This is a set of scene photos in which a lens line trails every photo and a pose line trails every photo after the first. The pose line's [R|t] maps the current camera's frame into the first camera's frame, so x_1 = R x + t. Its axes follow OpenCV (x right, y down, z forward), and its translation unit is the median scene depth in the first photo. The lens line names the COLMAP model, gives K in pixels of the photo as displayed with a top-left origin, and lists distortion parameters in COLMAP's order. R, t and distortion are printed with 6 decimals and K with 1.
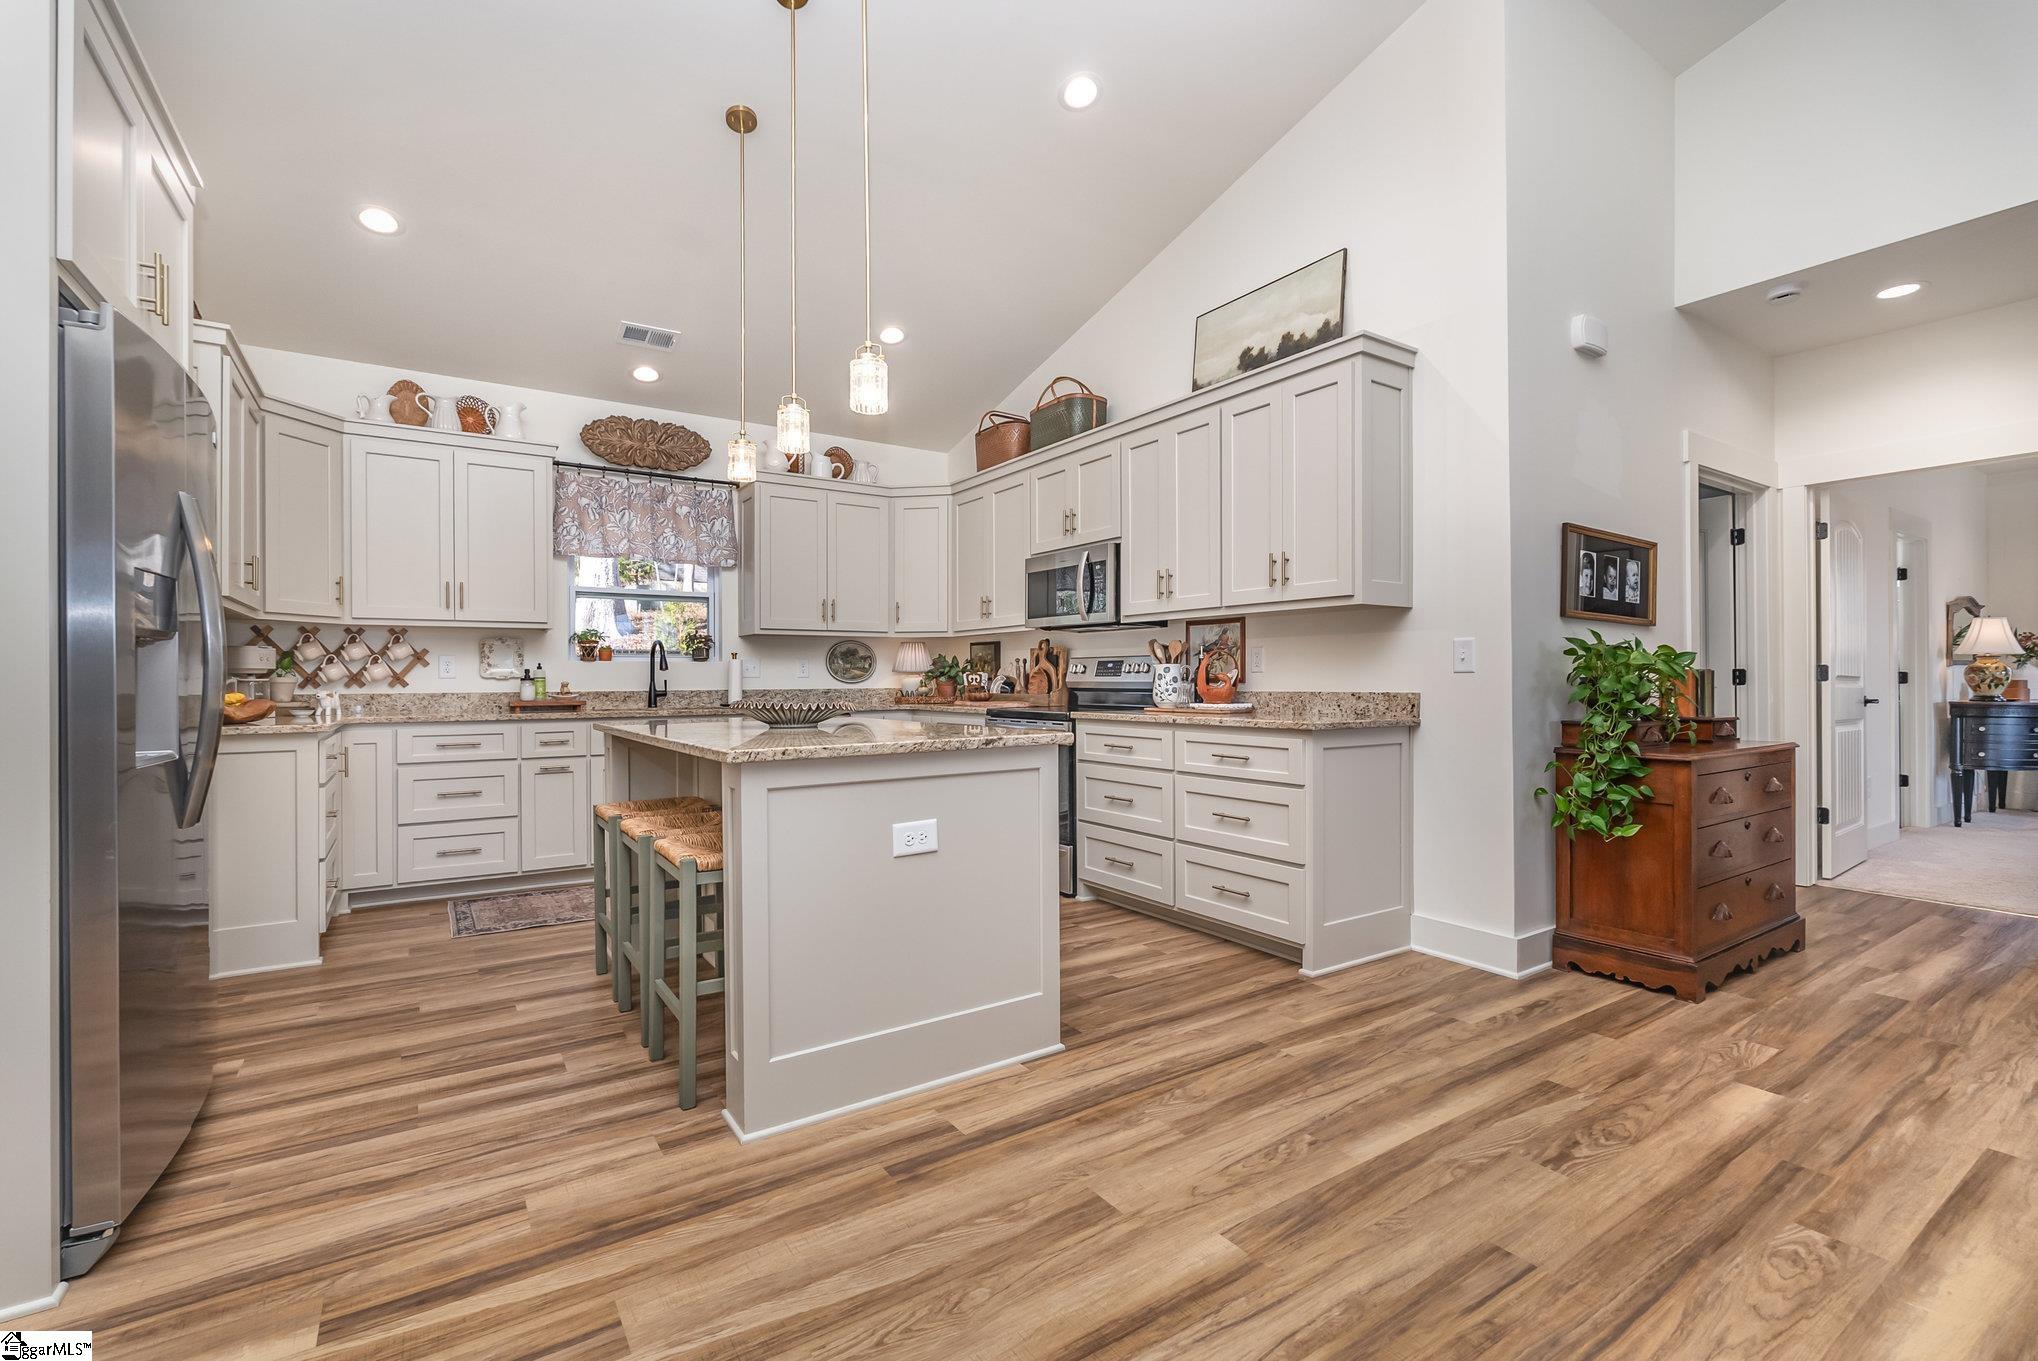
lens RADIAL K [[915.7, 0, 1019.0], [0, 915.7, 680.5], [0, 0, 1]] dist [-0.002673, -0.000079]
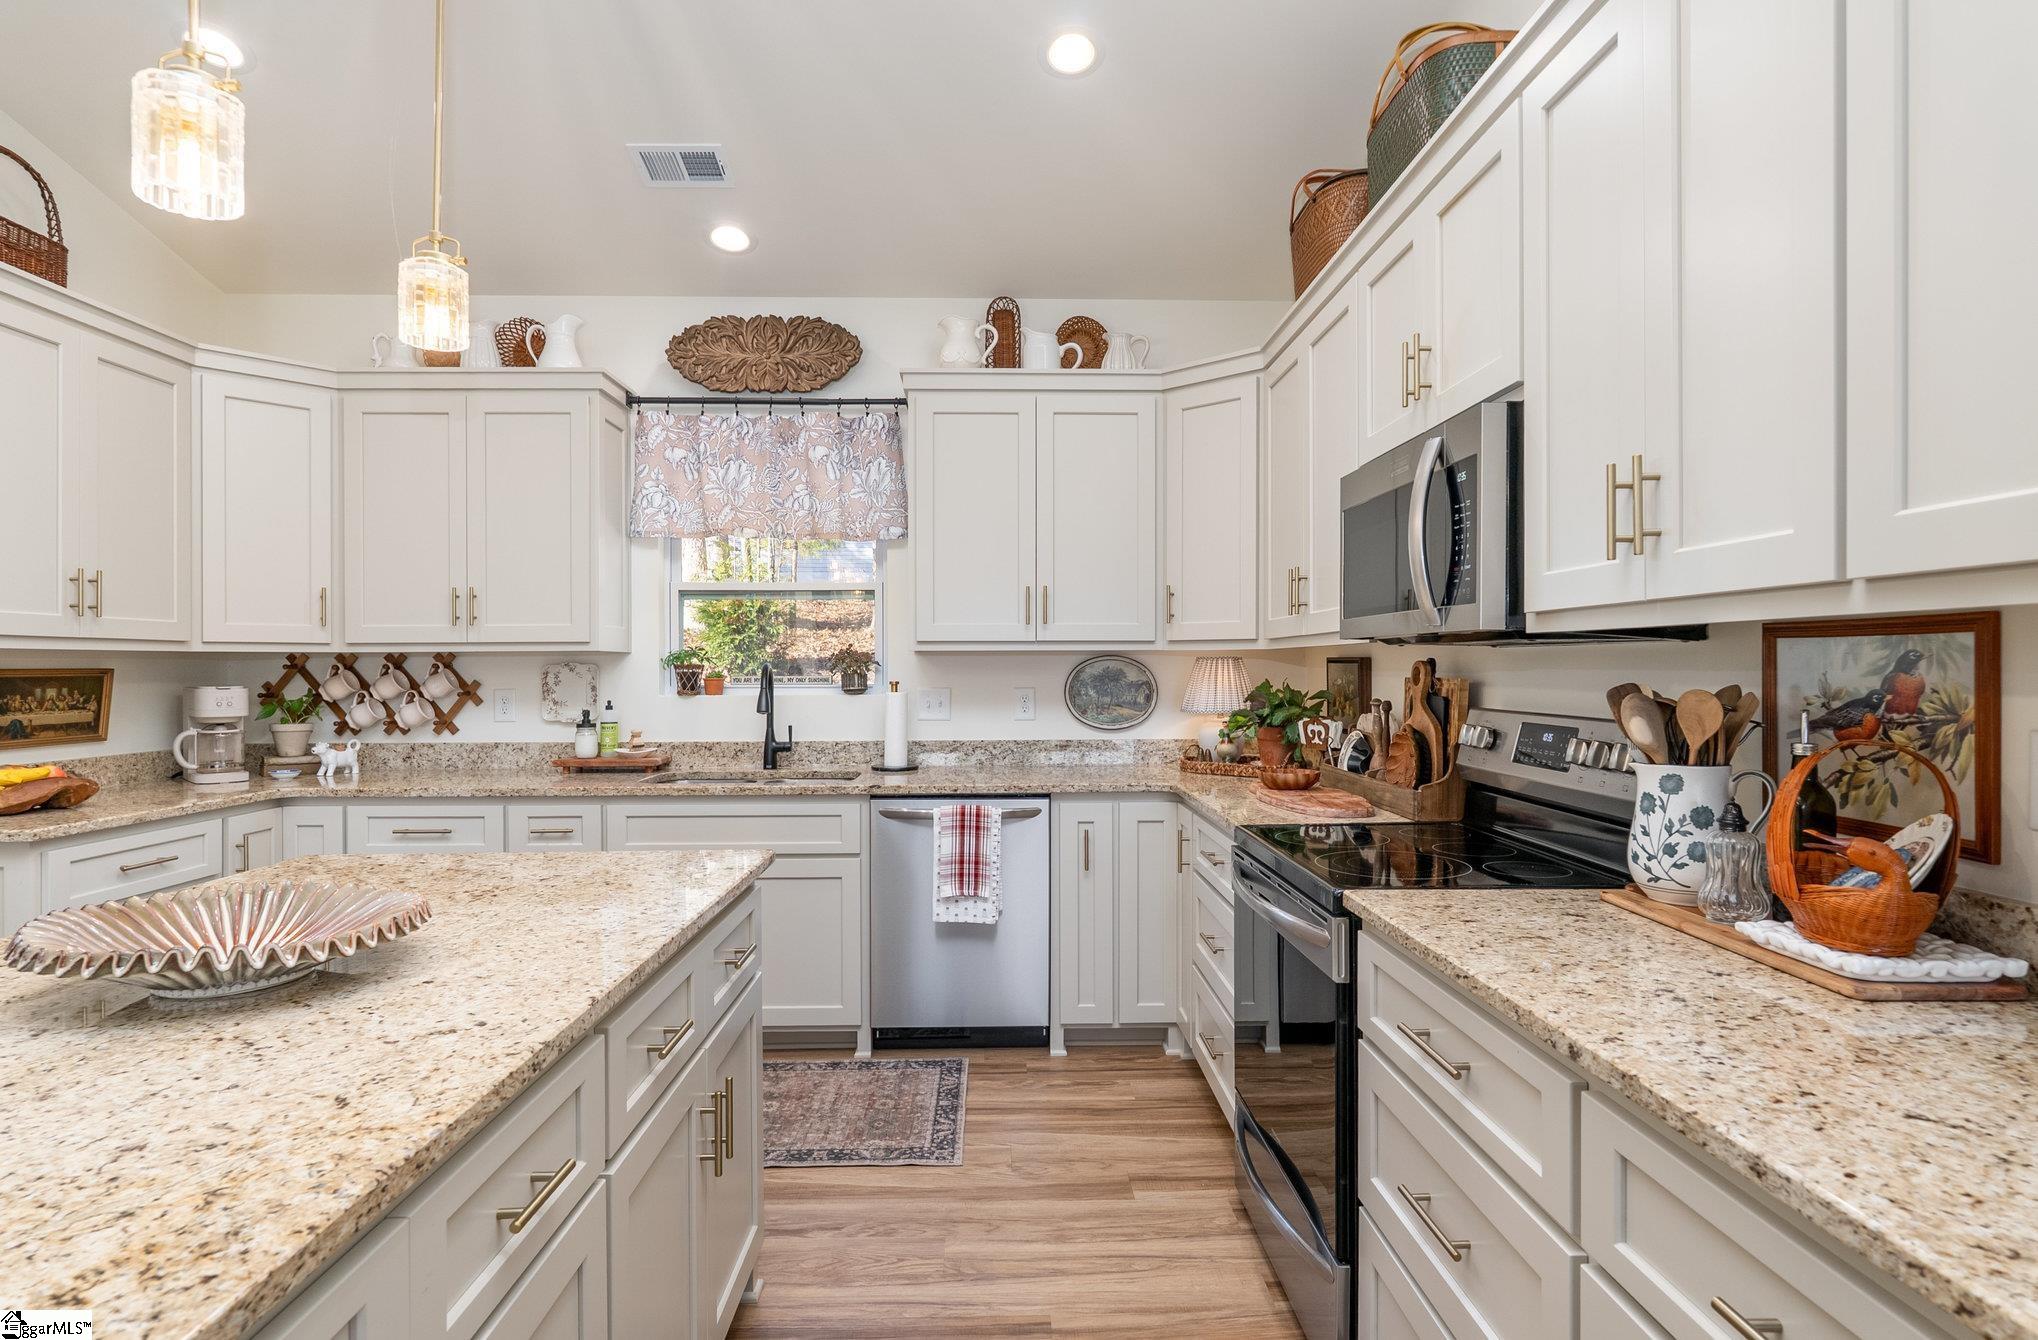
lens RADIAL K [[1084.8, 0, 986.6], [0, 1084.8, 670.6], [0, 0, 1]] dist [-0.005305, -0.000073]
pose [[0.843937, 0.001932, -0.536439, 0.162404], [-0.001073, 0.999998, 0.001914, -0.050656], [0.536442, -0.001040, 0.843937, 0.564102]]
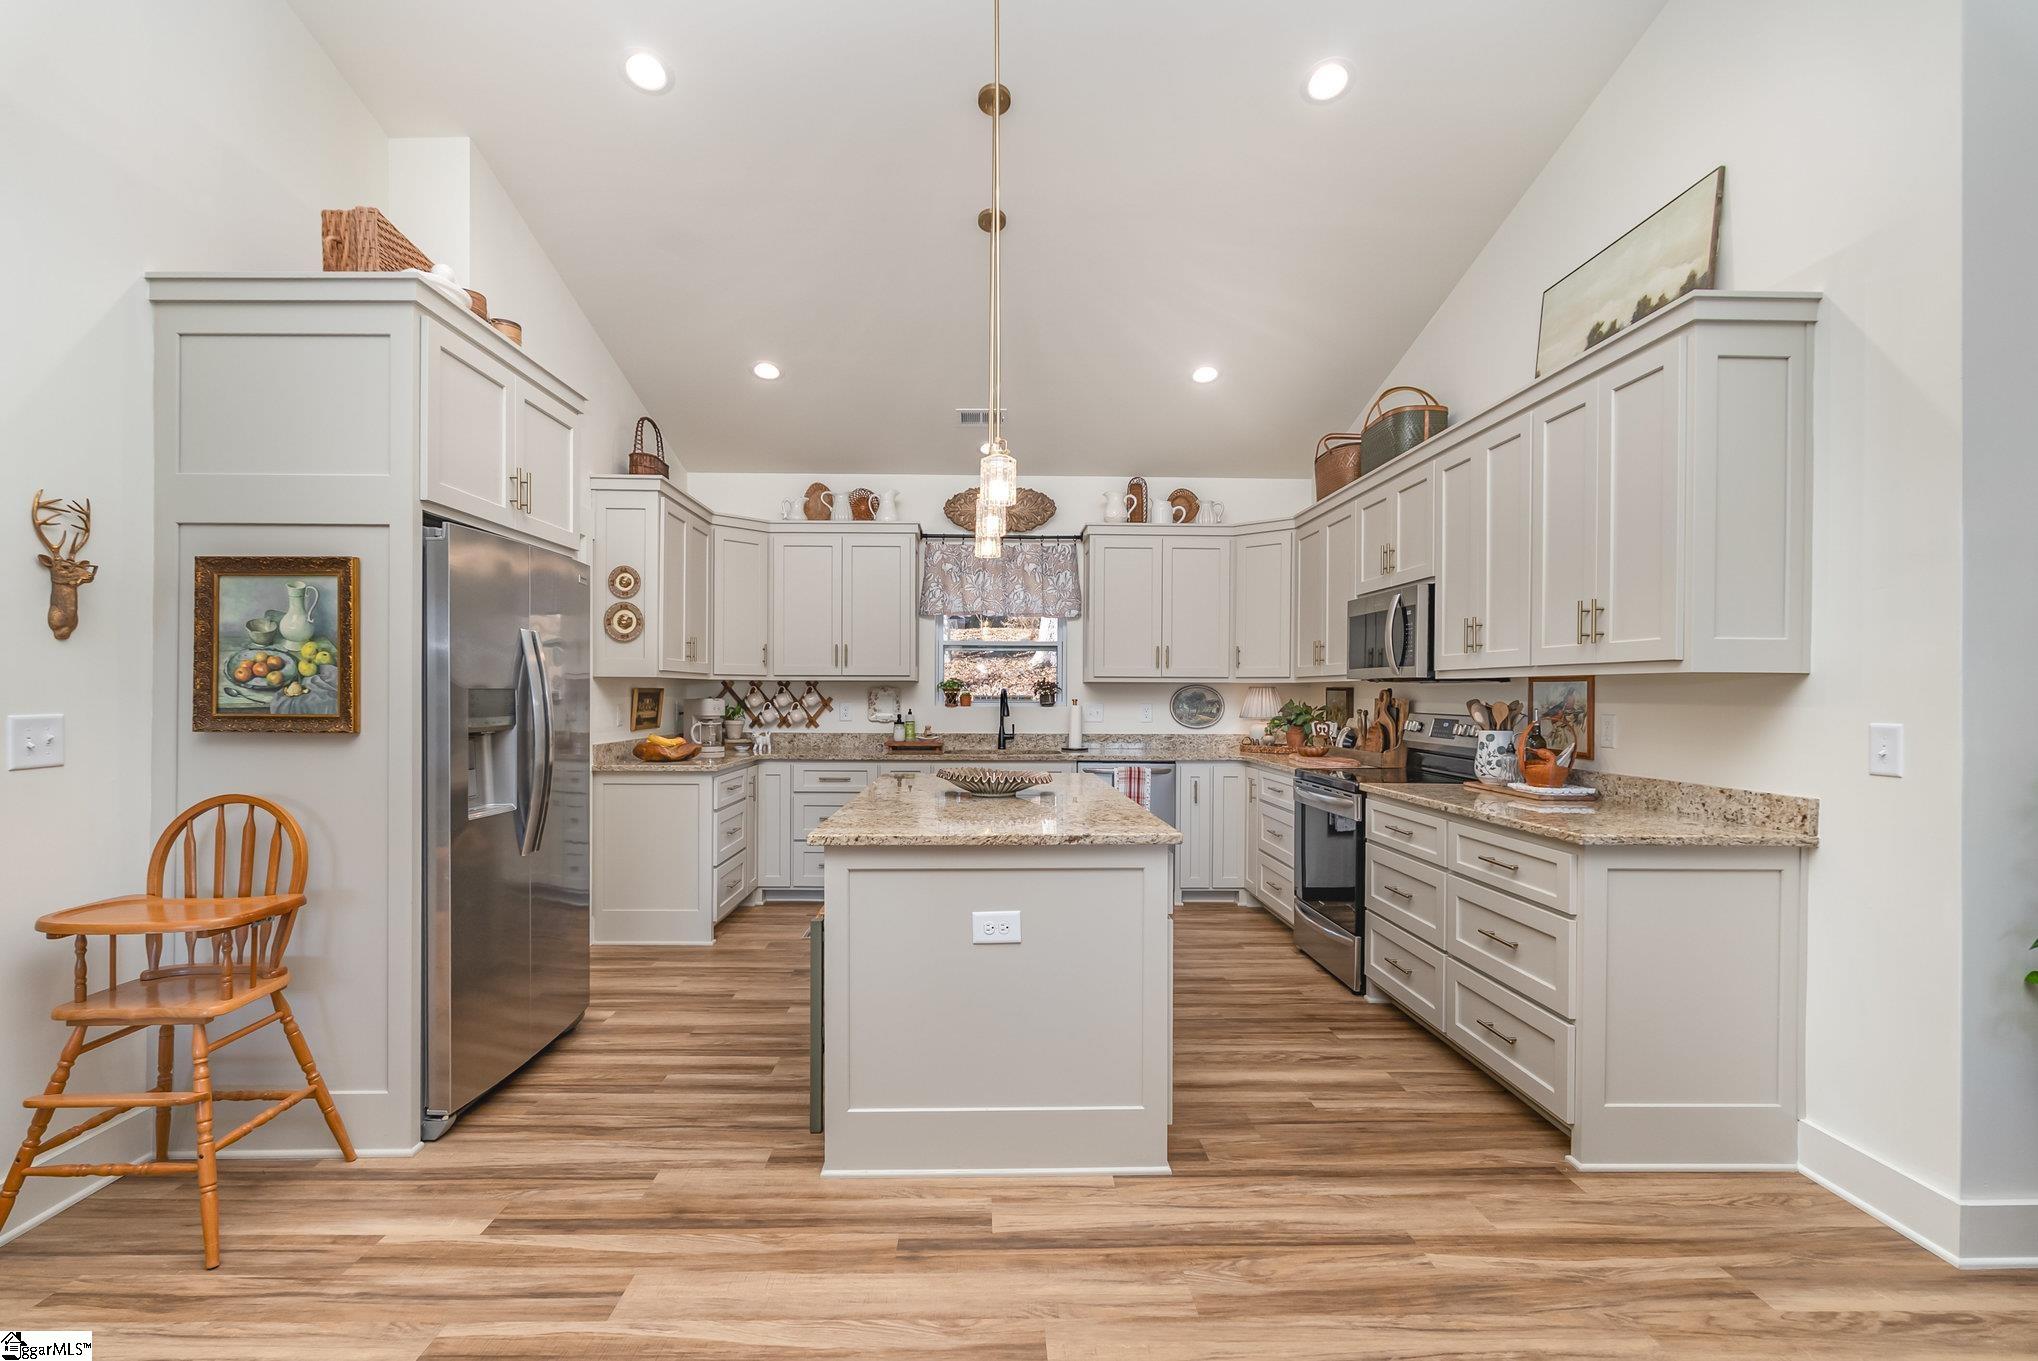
lens RADIAL K [[924.4, 0, 973.3], [0, 924.4, 699.6], [0, 0, 1]] dist [-0.001914, -0.000042]
pose [[0.837081, 0.011055, -0.546967, 0.225504], [-0.008685, 0.999938, 0.006918, -0.047126], [0.547010, -0.001041, 0.837125, 0.063852]]
